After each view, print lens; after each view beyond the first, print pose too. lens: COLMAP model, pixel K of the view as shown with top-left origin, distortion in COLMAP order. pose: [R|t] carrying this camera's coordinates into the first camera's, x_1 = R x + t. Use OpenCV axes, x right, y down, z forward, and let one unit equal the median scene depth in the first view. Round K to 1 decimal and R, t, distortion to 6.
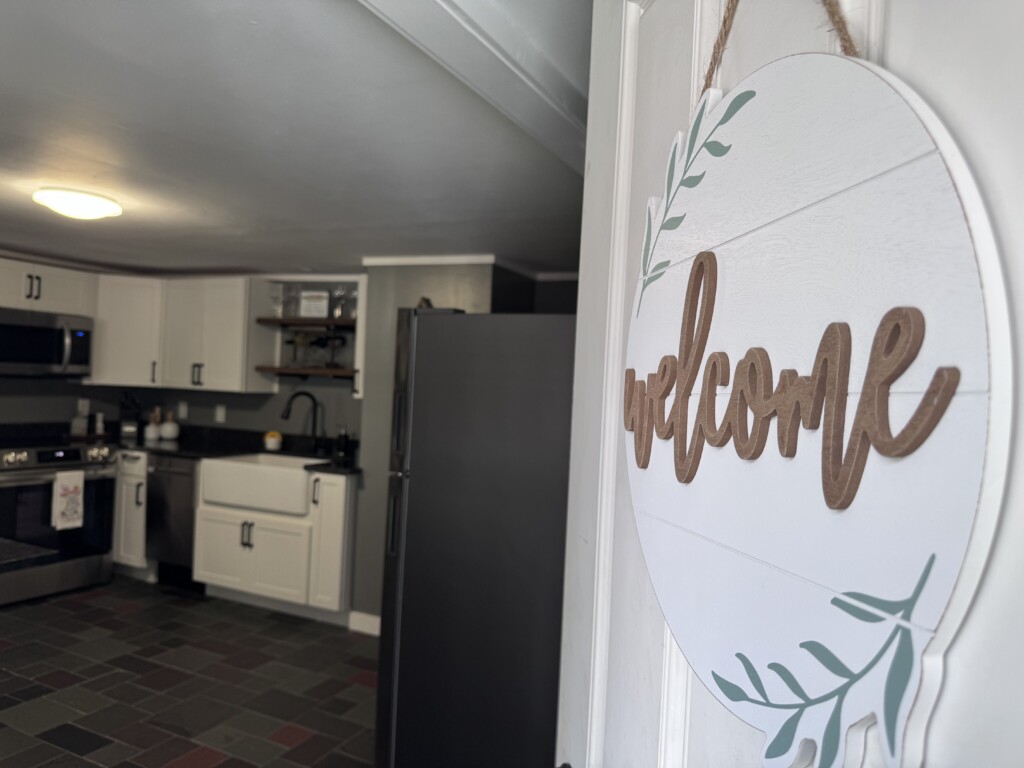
lens RADIAL K [[740.5, 0, 512.0], [0, 740.5, 384.0], [0, 0, 1]] dist [-0.003967, -0.004867]
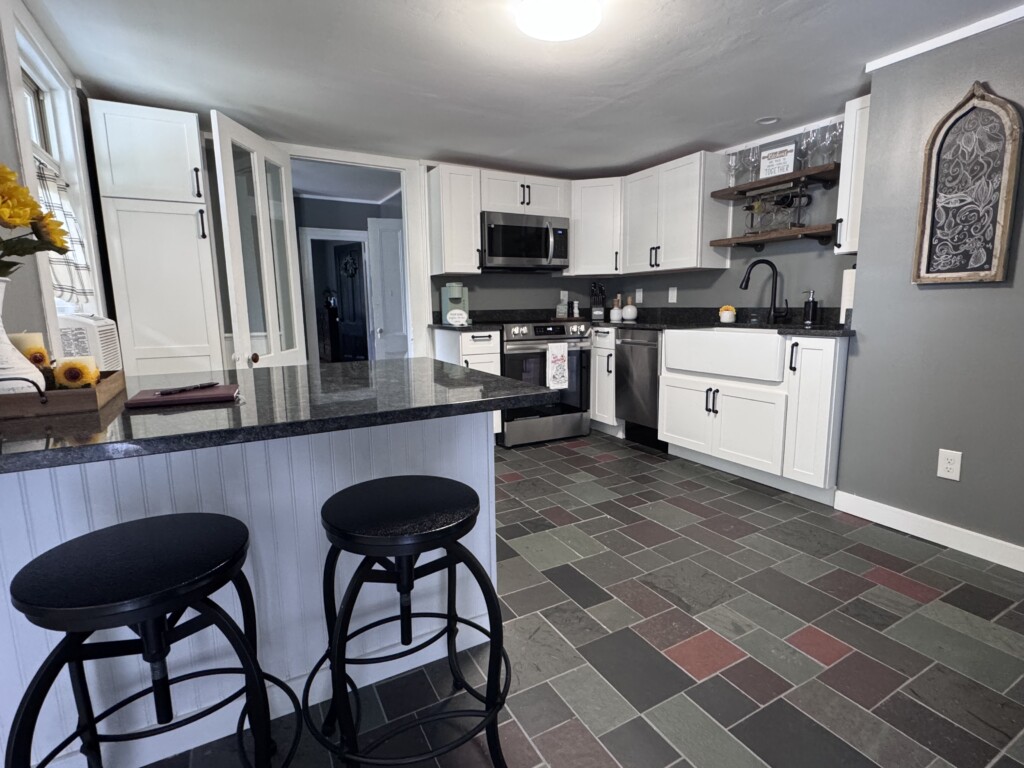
lens RADIAL K [[507.1, 0, 512.0], [0, 507.1, 384.0], [0, 0, 1]] dist [-0.000954, -0.000073]
pose [[0.814544, 0.029543, -0.579349, -0.165891], [0.052017, 0.990959, 0.123668, 0.074549], [0.577765, -0.130869, 0.805643, 0.262735]]
